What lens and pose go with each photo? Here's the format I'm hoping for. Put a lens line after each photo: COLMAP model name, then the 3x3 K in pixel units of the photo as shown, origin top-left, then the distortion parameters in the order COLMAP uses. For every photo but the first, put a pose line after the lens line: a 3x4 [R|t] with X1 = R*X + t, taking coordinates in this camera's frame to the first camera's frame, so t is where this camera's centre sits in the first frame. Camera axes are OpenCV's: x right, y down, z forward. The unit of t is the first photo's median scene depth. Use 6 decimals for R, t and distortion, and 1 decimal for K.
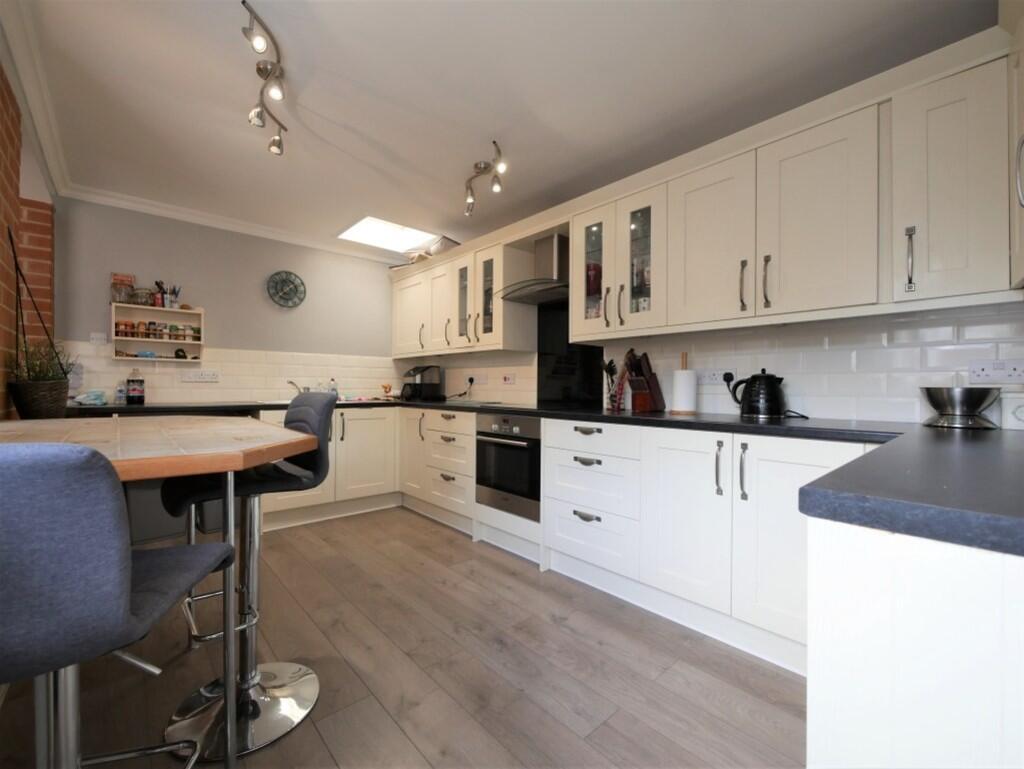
lens RADIAL K [[435.2, 0, 502.2], [0, 435.2, 385.9], [0, 0, 1]] dist [0.001873, 0.000102]
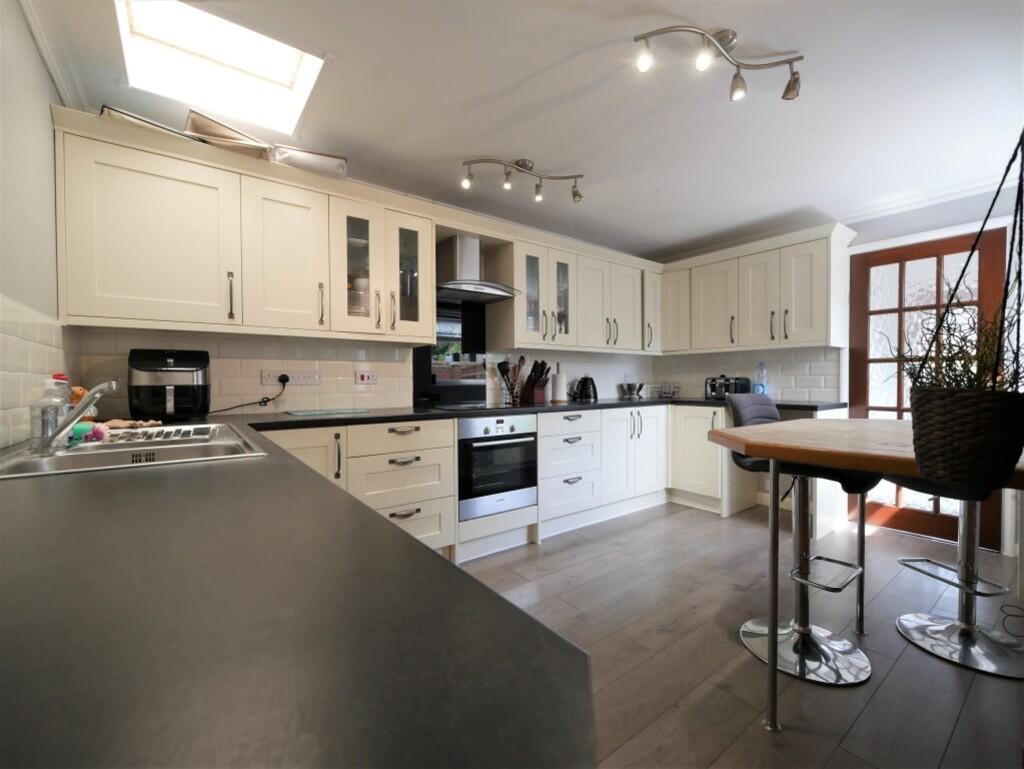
lens RADIAL K [[435.2, 0, 503.1], [0, 435.2, 384.5], [0, 0, 1]] dist [0.001873, 0.000102]
pose [[0.084405, -0.018901, 0.996252, -1.026507], [0.001215, 0.999821, 0.018866, -0.024931], [-0.996431, -0.000381, 0.084413, 0.950046]]
